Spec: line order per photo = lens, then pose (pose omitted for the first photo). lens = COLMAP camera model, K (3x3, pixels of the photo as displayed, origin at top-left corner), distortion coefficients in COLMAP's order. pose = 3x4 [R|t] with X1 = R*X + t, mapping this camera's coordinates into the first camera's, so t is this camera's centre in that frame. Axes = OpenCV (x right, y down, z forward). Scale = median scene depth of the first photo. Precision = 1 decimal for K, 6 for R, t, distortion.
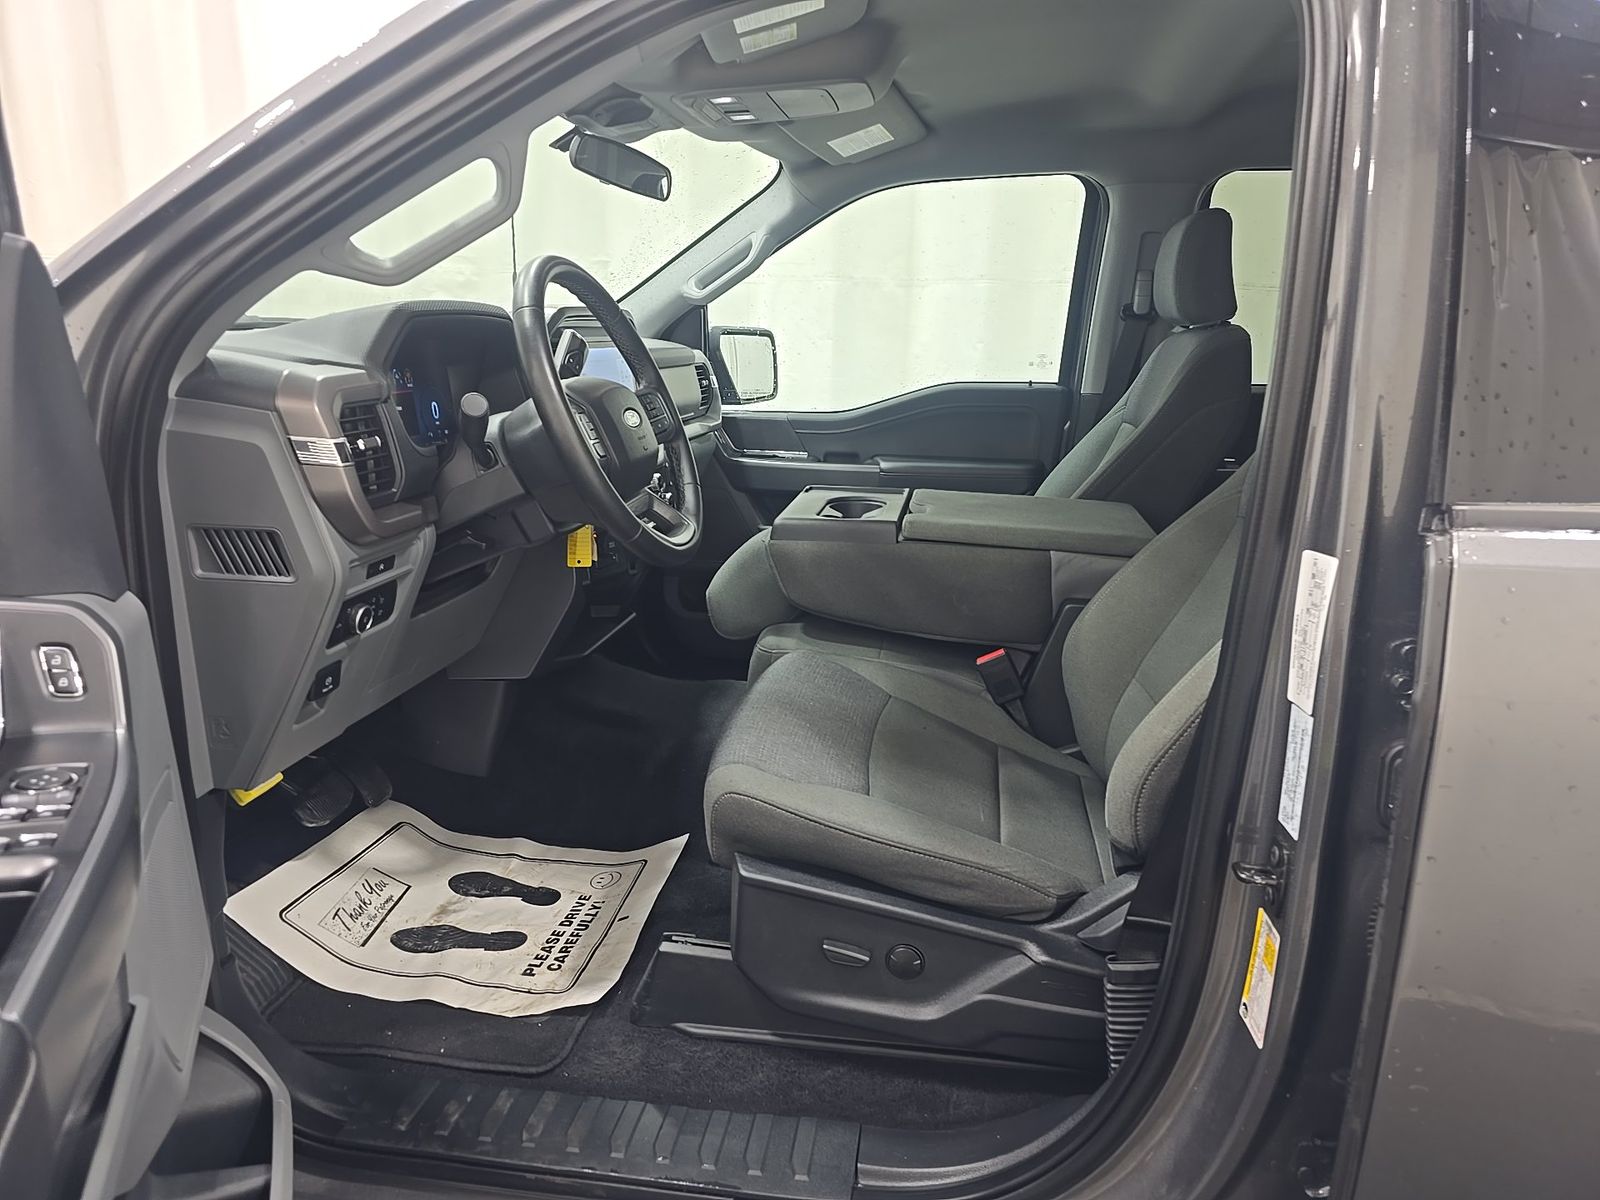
lens RADIAL K [[1070.8, 0, 808.7], [0, 1070.8, 605.0], [0, 0, 1]] dist [0.031758, -0.026395]
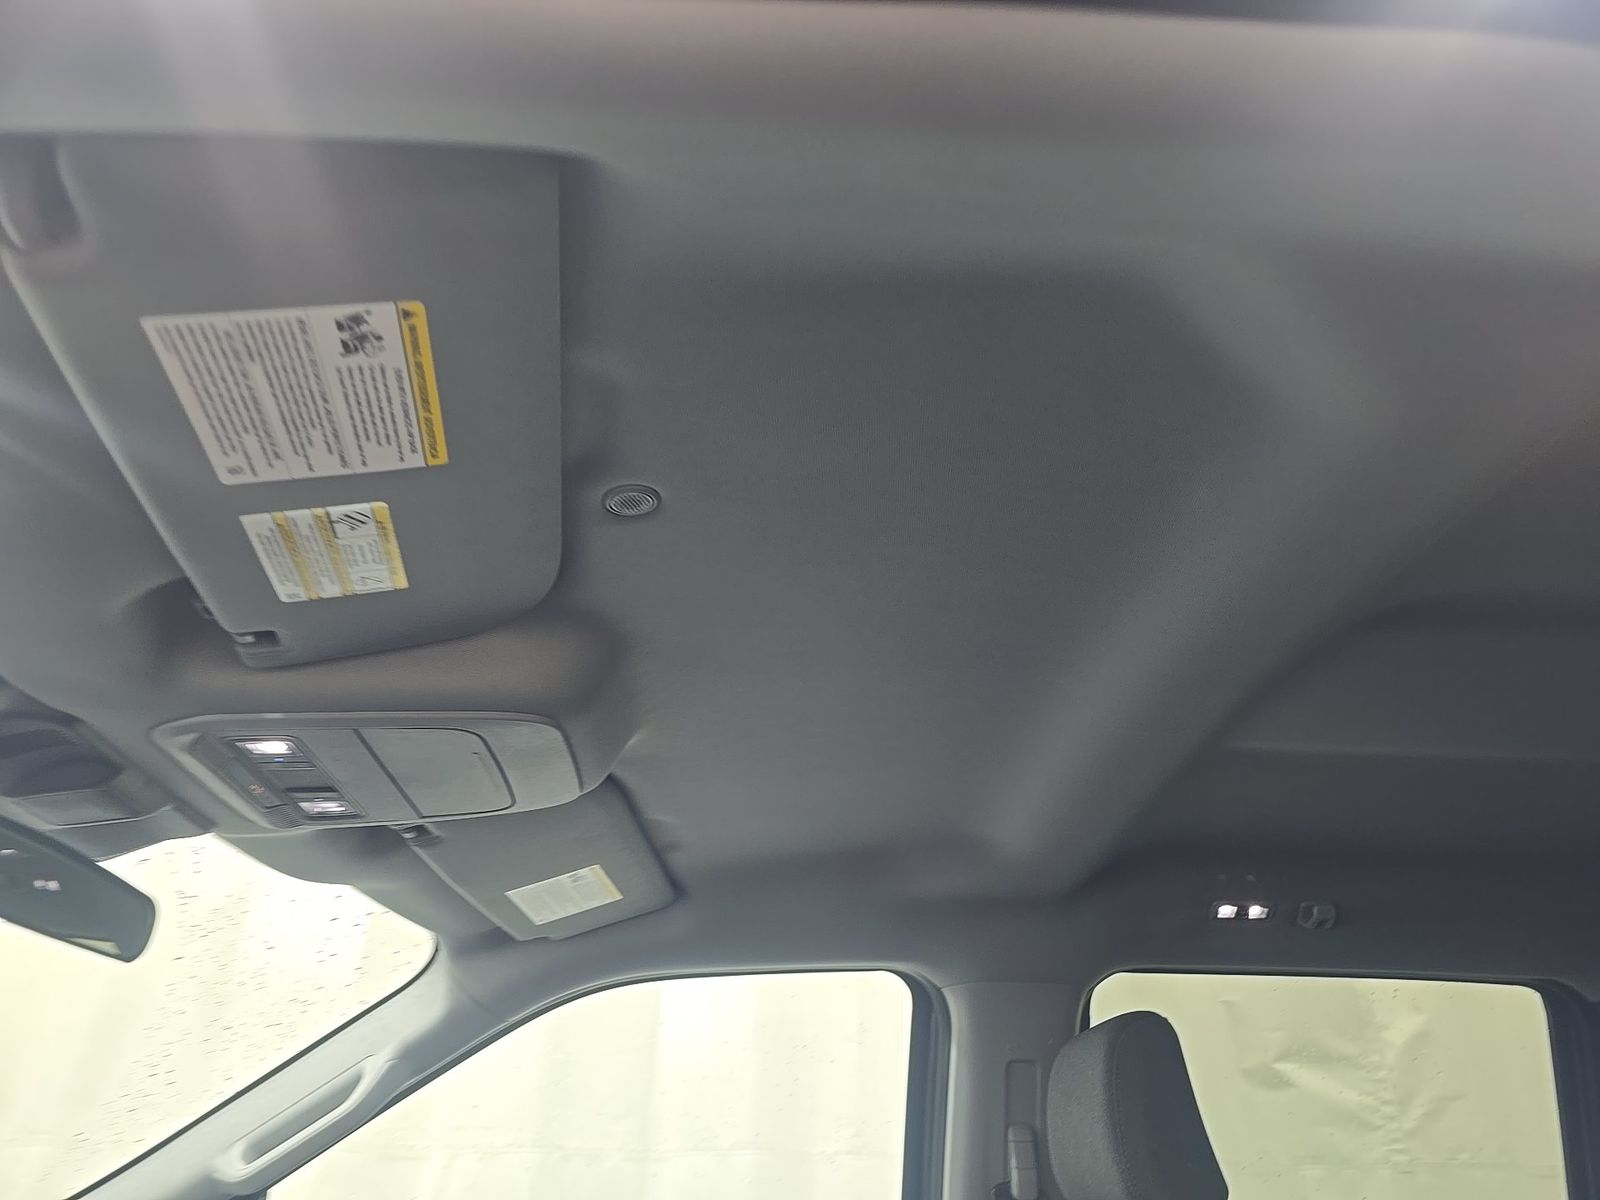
lens RADIAL K [[1070.8, 0, 810.1], [0, 1070.8, 606.4], [0, 0, 1]] dist [0.031758, -0.026395]
pose [[0.975358, 0.094058, 0.199576, 0.044327], [0.070896, 0.722984, -0.687218, -0.115716], [-0.208929, 0.684432, 0.698499, 0.413717]]
